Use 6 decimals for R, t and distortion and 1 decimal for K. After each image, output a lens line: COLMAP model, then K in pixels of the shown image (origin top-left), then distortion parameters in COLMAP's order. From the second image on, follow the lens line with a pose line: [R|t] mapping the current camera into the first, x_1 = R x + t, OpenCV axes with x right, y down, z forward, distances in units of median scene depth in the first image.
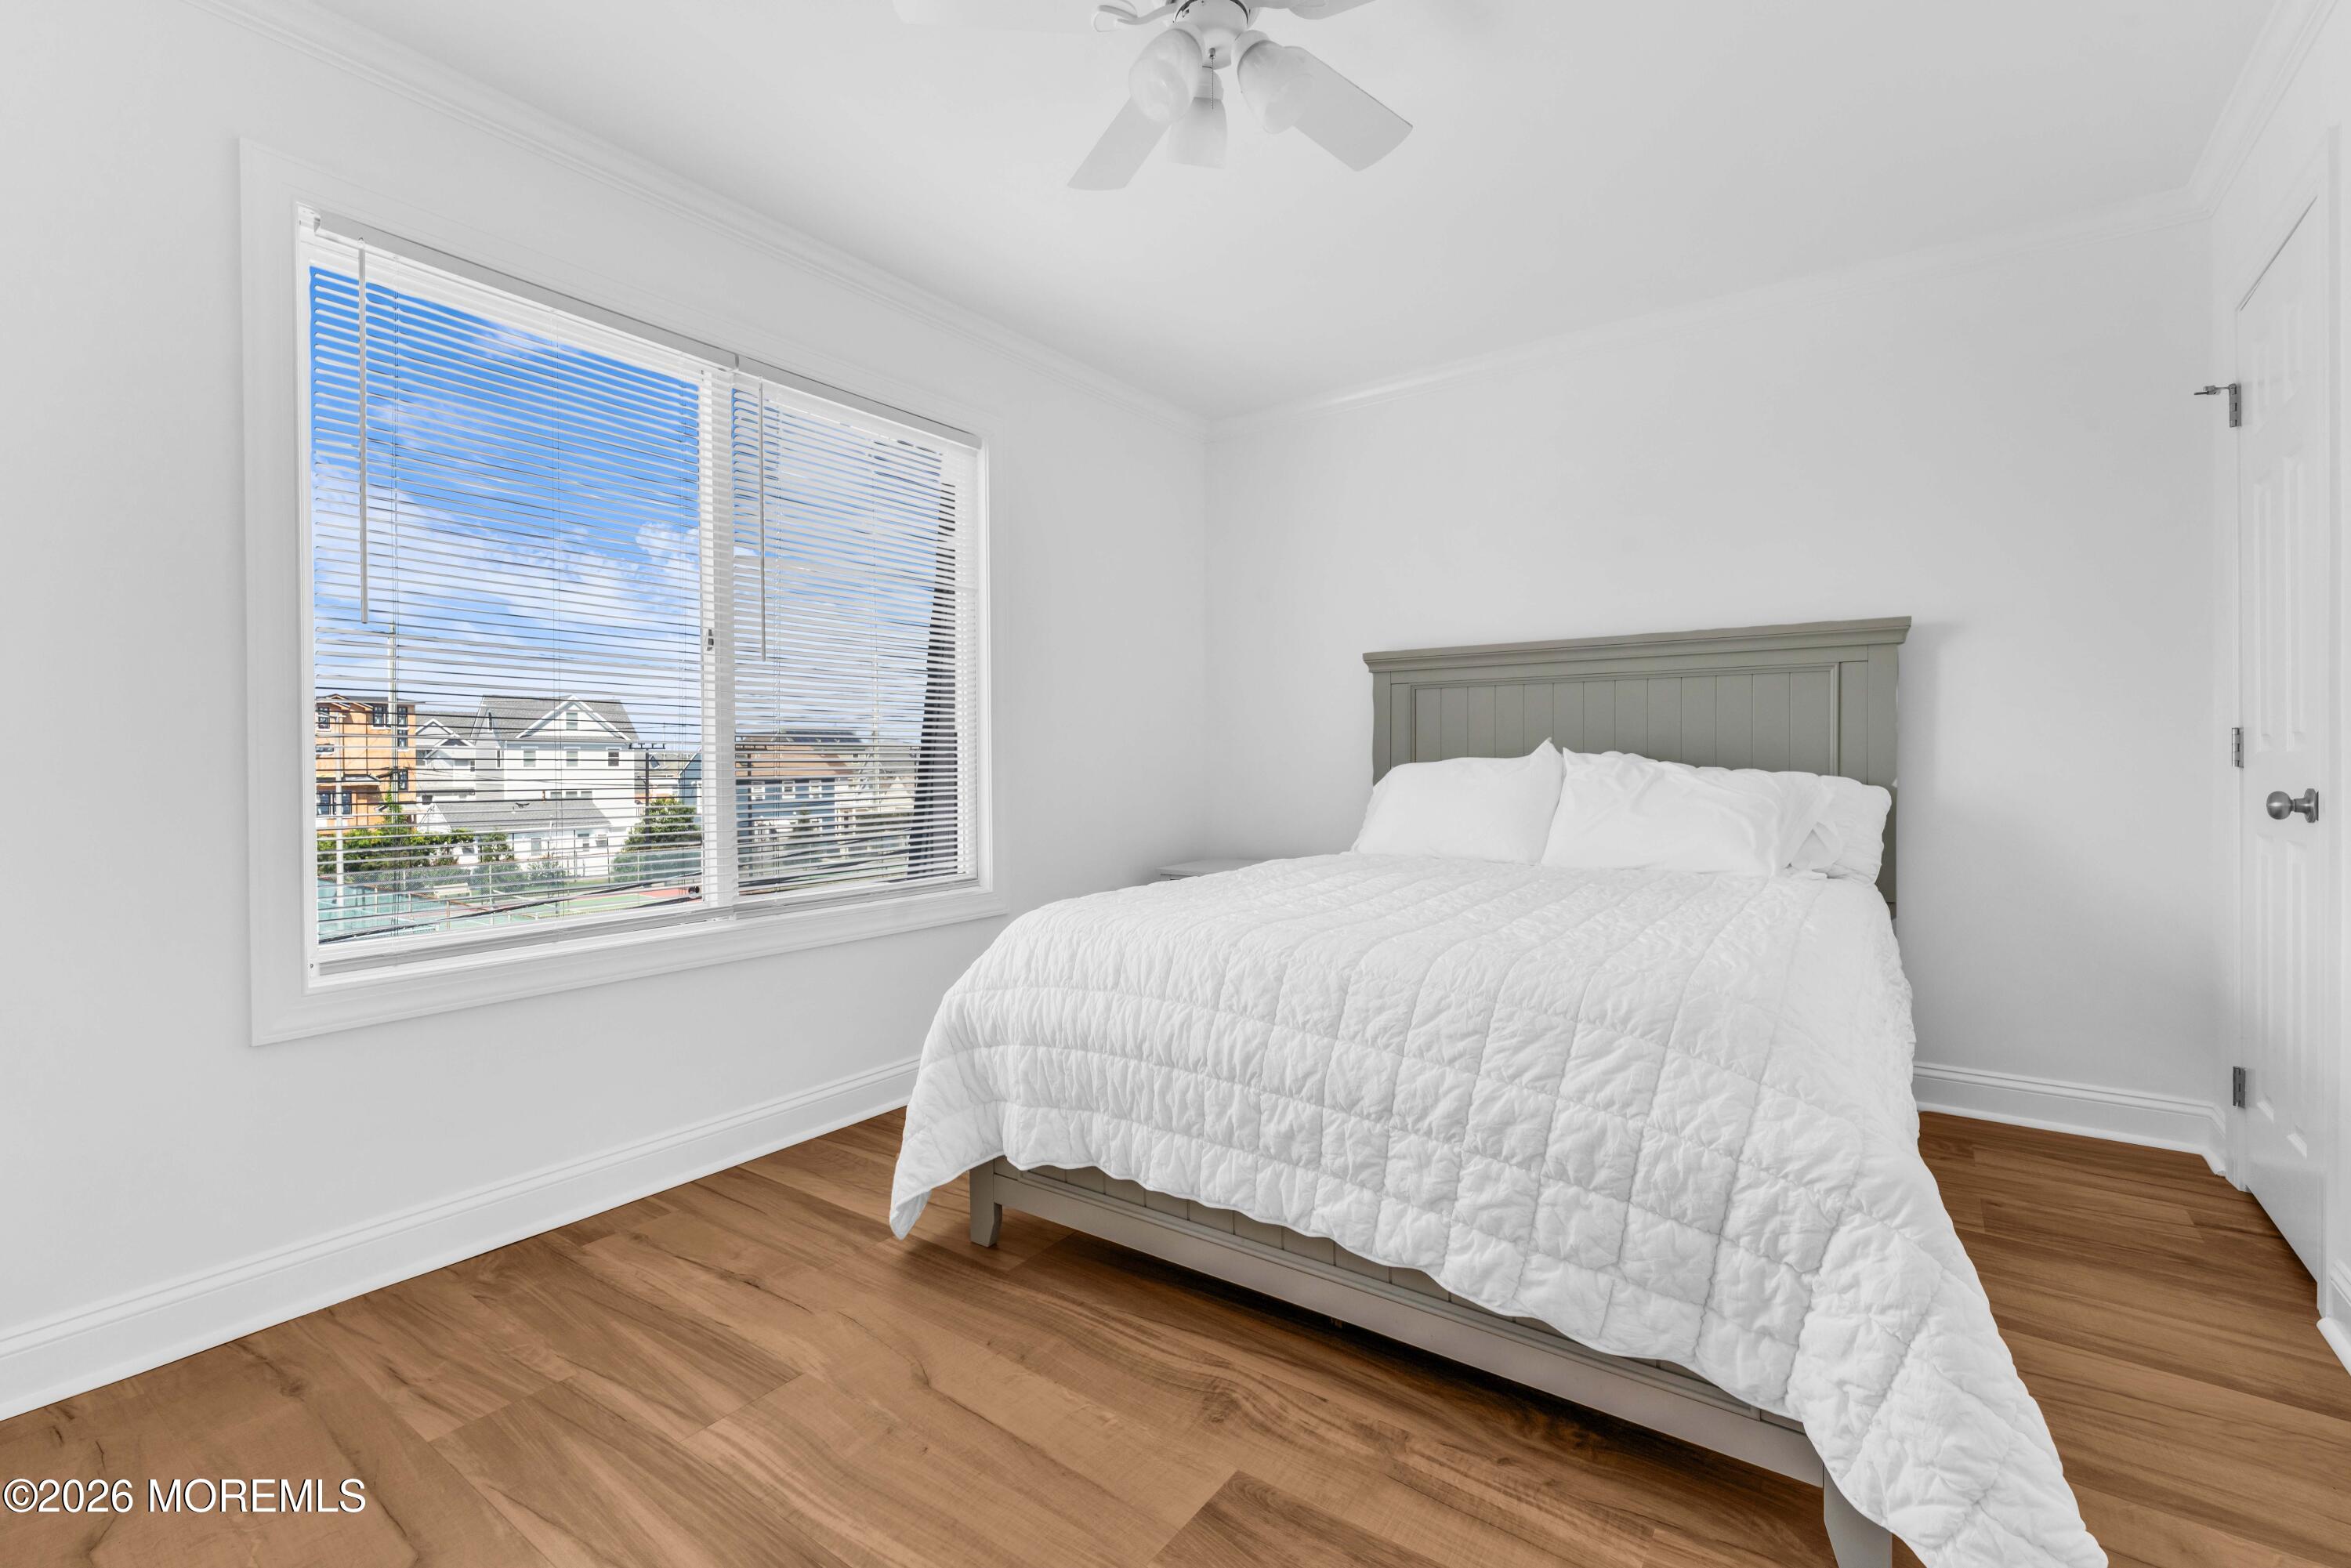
lens RADIAL K [[1047.9, 0, 1175.5], [0, 1047.9, 784.0], [0, 0, 1]] dist [0.001701, 0.000080]
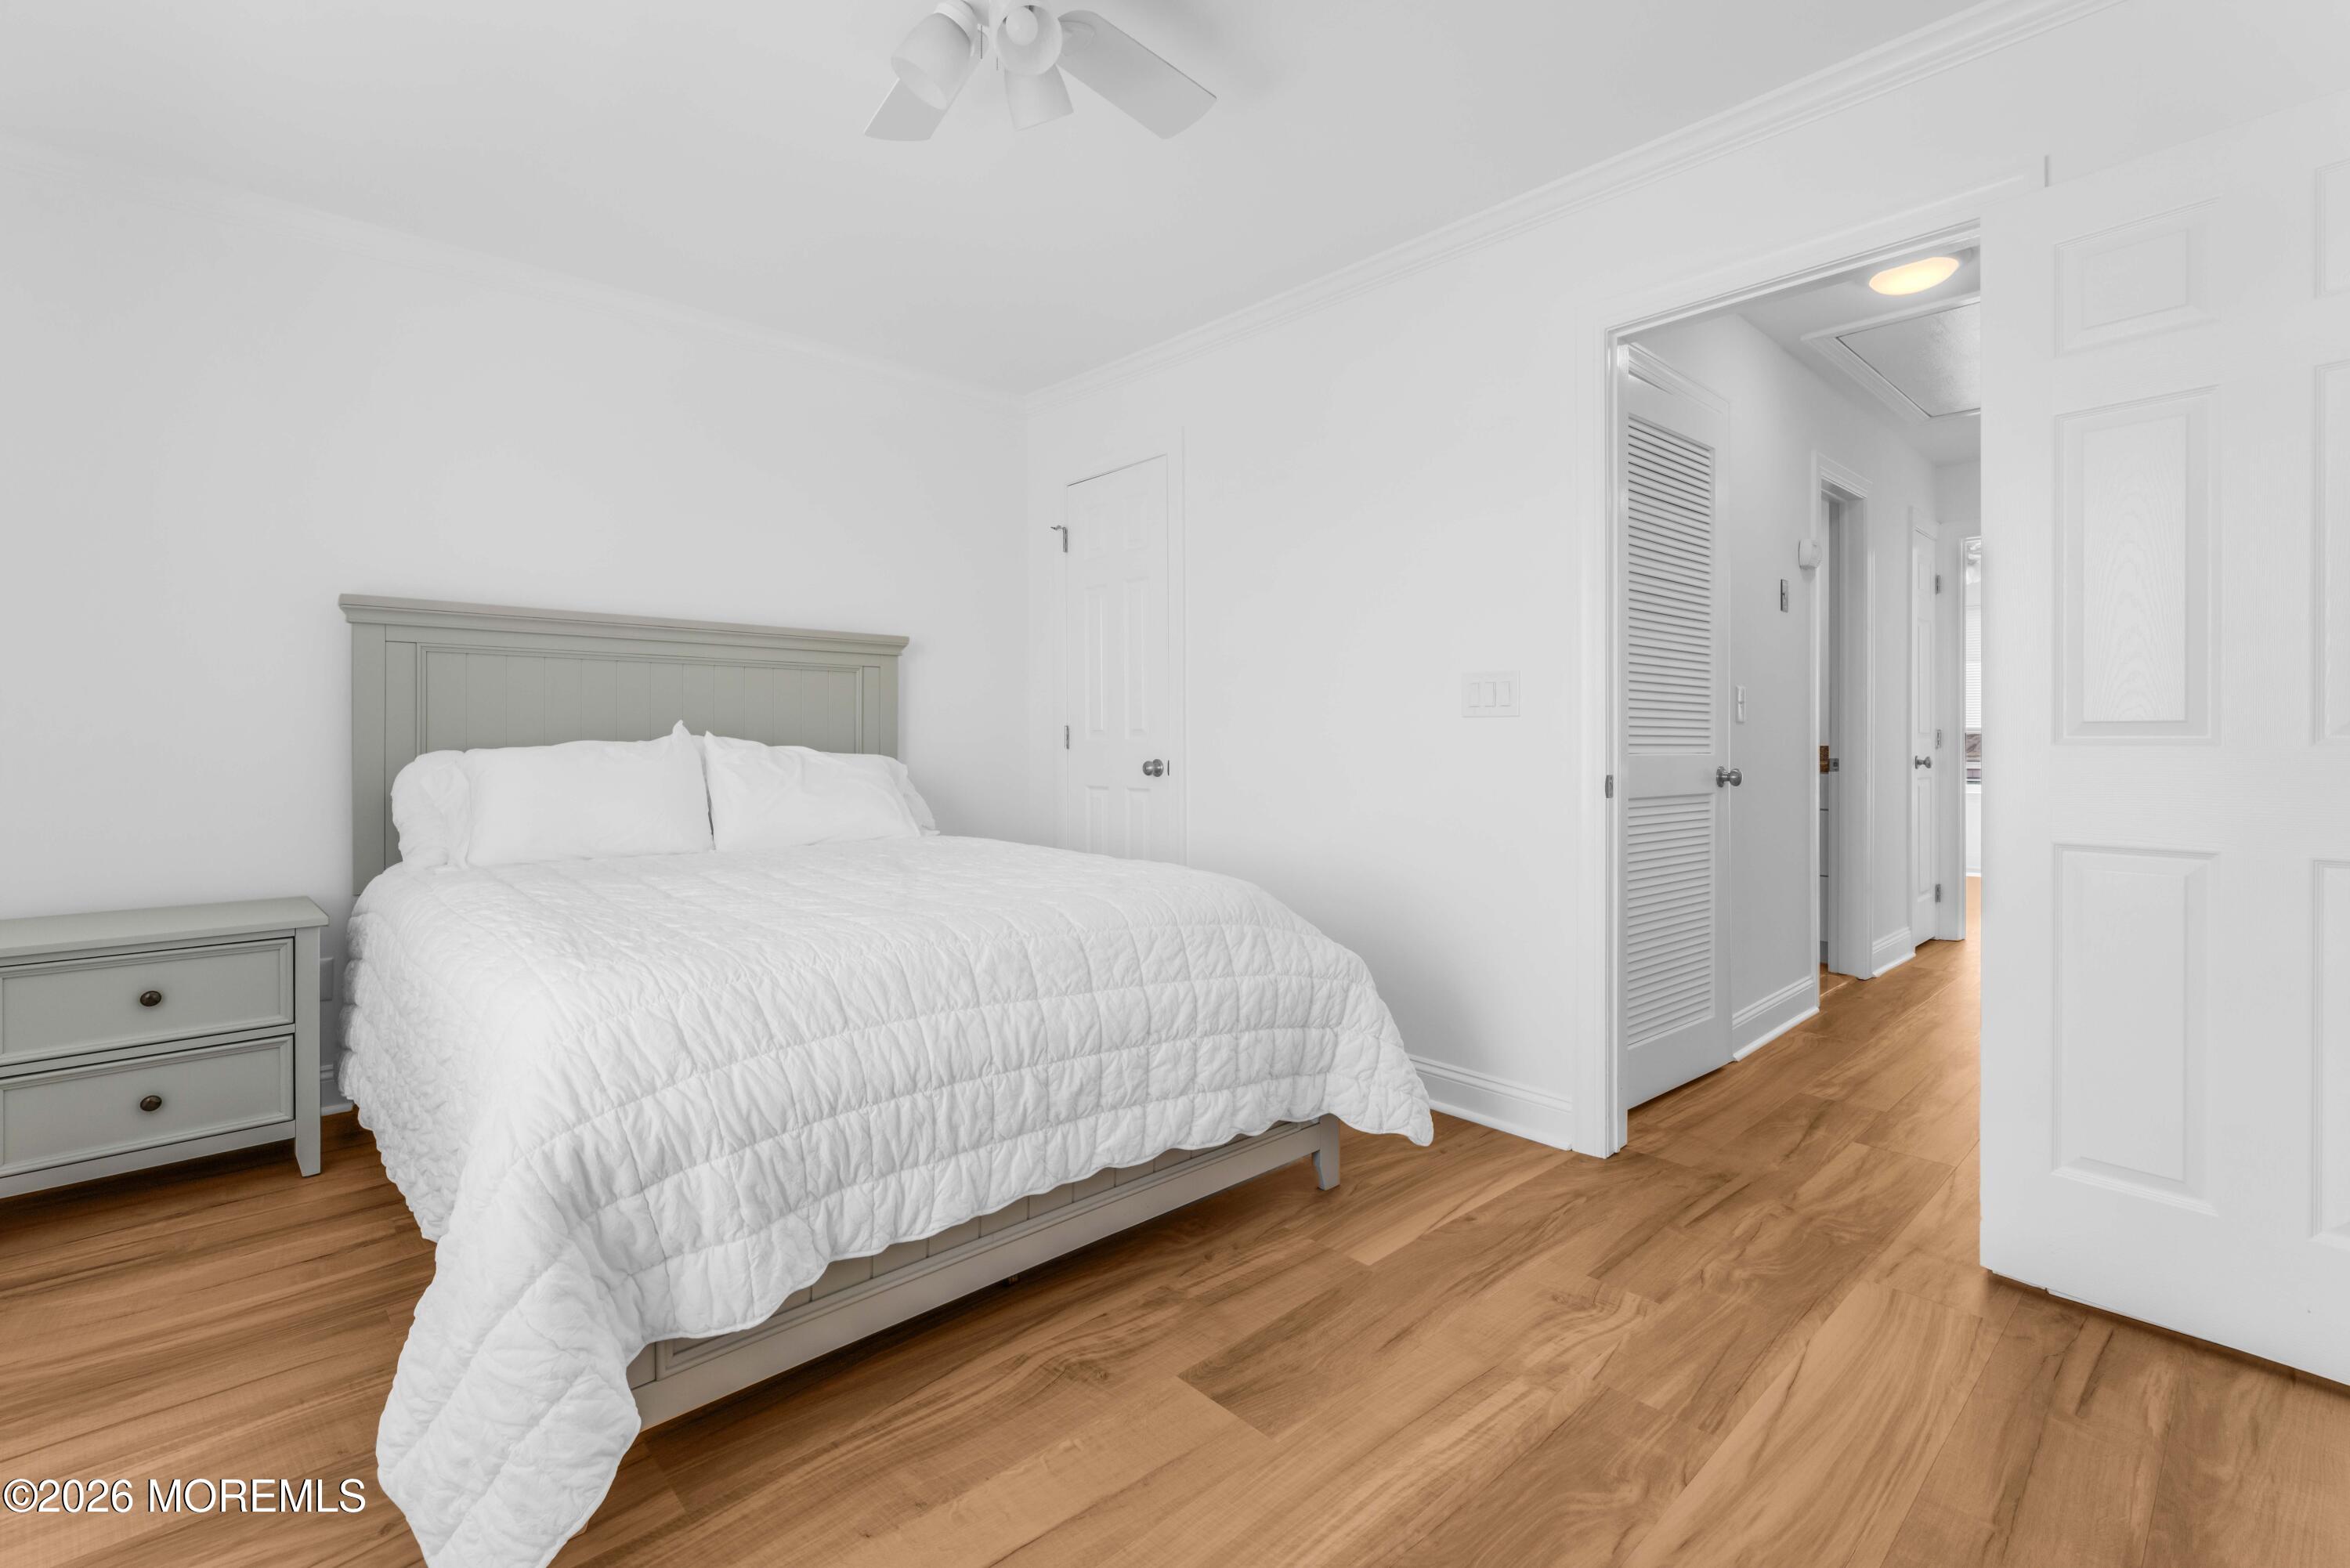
lens RADIAL K [[1053.7, 0, 1171.8], [0, 1053.7, 768.5], [0, 0, 1]] dist [-0.002040, -0.000134]
pose [[0.191214, -0.020095, 0.981343, -0.930430], [0.023800, 0.999591, 0.015831, -0.009650], [-0.981260, 0.020328, 0.191614, 0.701532]]
